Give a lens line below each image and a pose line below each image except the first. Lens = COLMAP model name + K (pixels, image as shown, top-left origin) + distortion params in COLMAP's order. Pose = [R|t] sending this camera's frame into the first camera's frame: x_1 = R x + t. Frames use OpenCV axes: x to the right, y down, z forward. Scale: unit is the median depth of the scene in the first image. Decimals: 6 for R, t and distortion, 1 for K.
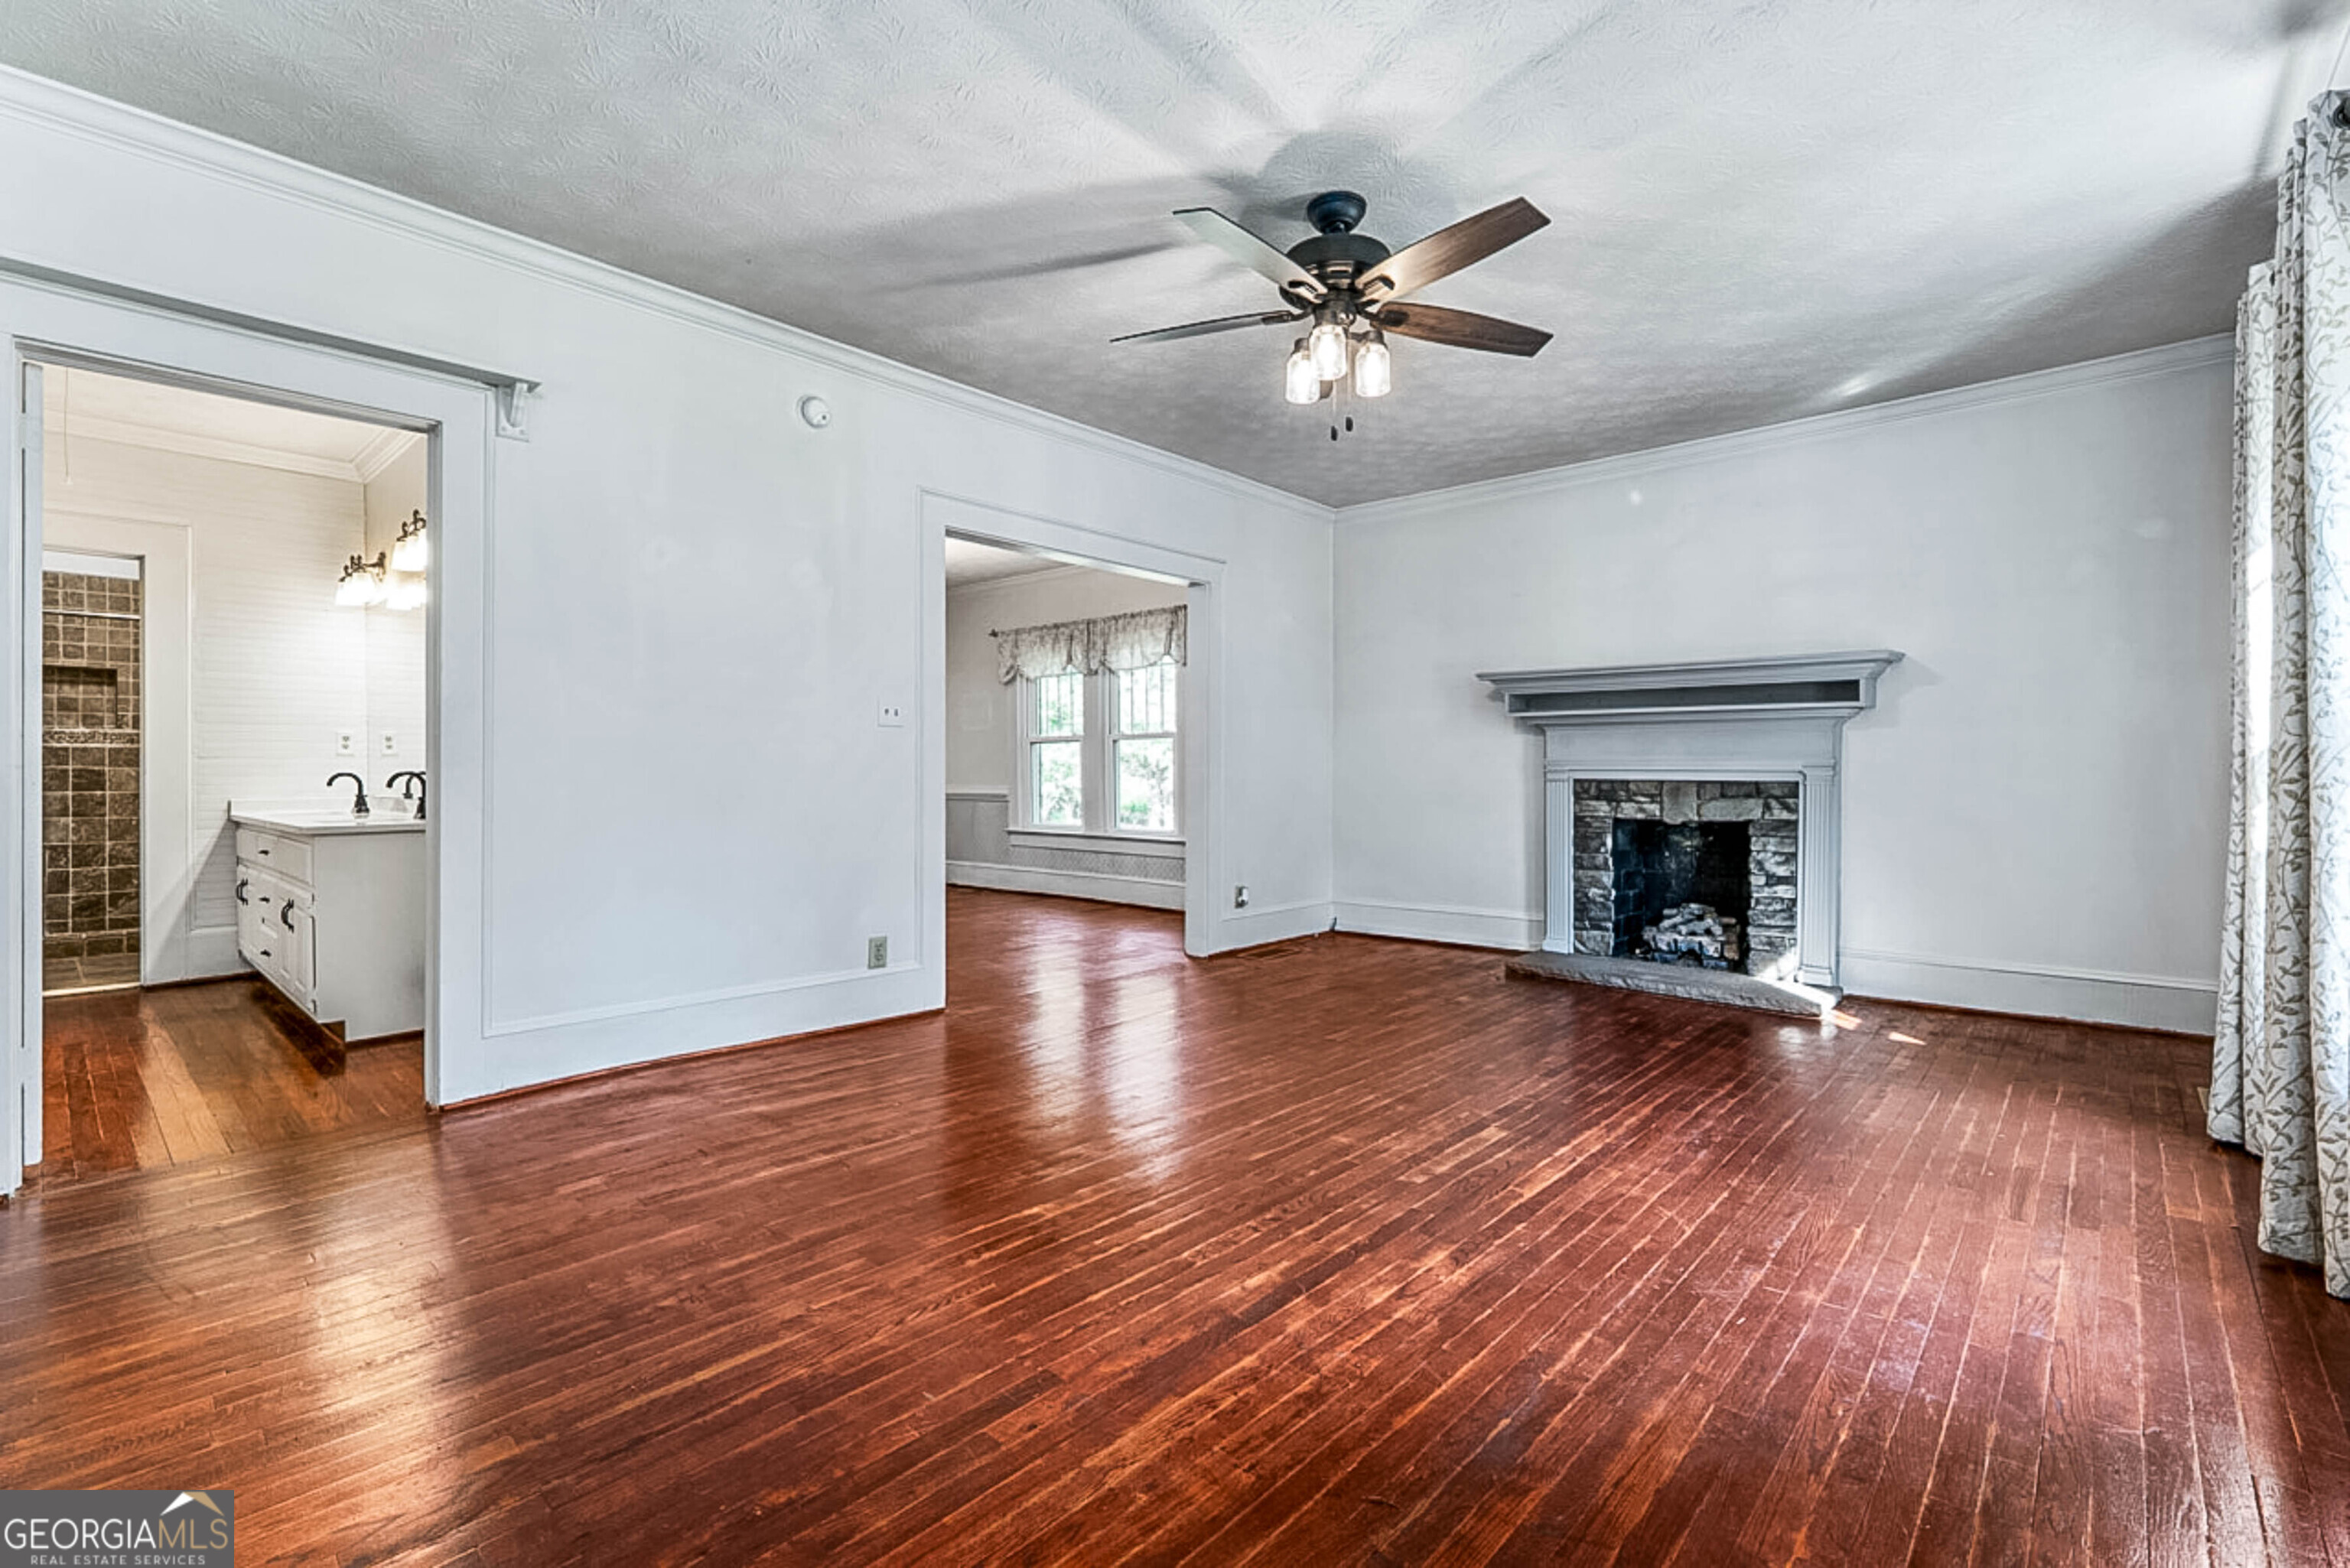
lens RADIAL K [[1042.0, 0, 1183.4], [0, 1042.0, 778.7], [0, 0, 1]] dist [-0.004014, -0.000231]
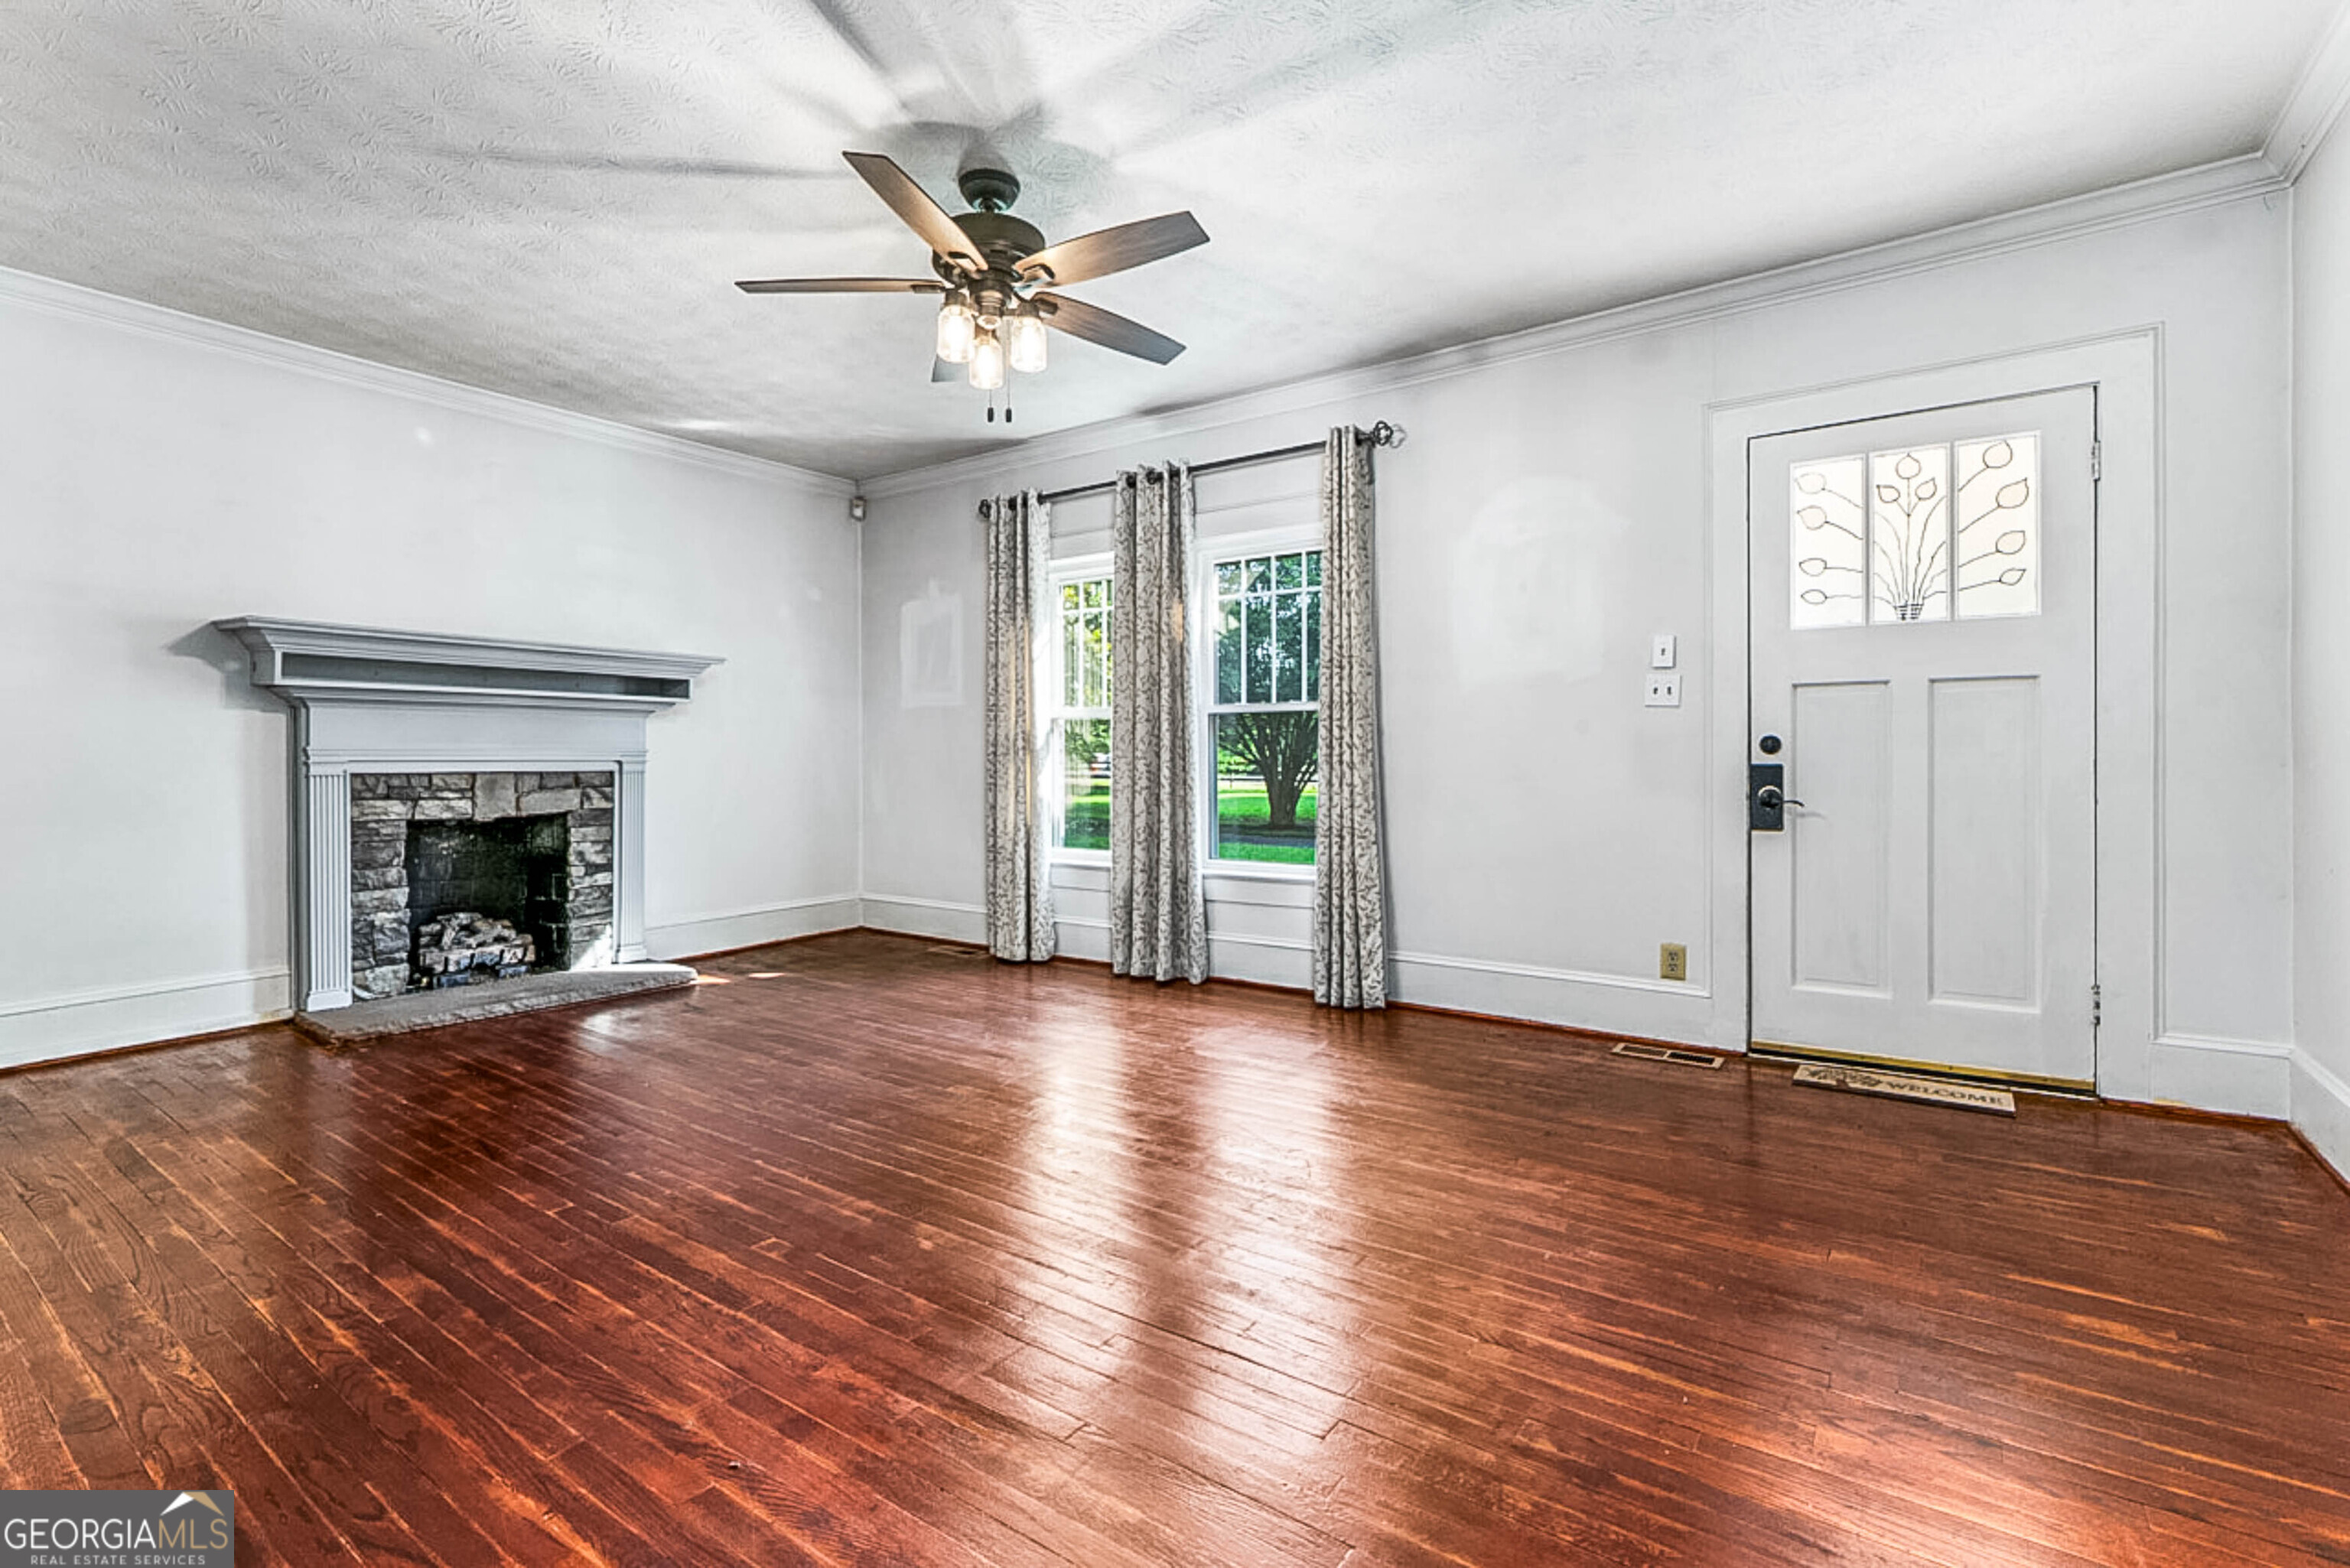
lens RADIAL K [[1042.0, 0, 1185.7], [0, 1042.0, 765.4], [0, 0, 1]] dist [-0.004014, -0.000231]
pose [[-0.120293, -0.008467, 0.992702, -0.498599], [0.014569, 0.999841, 0.010293, -0.004795], [-0.992632, 0.015700, -0.120151, 0.549437]]
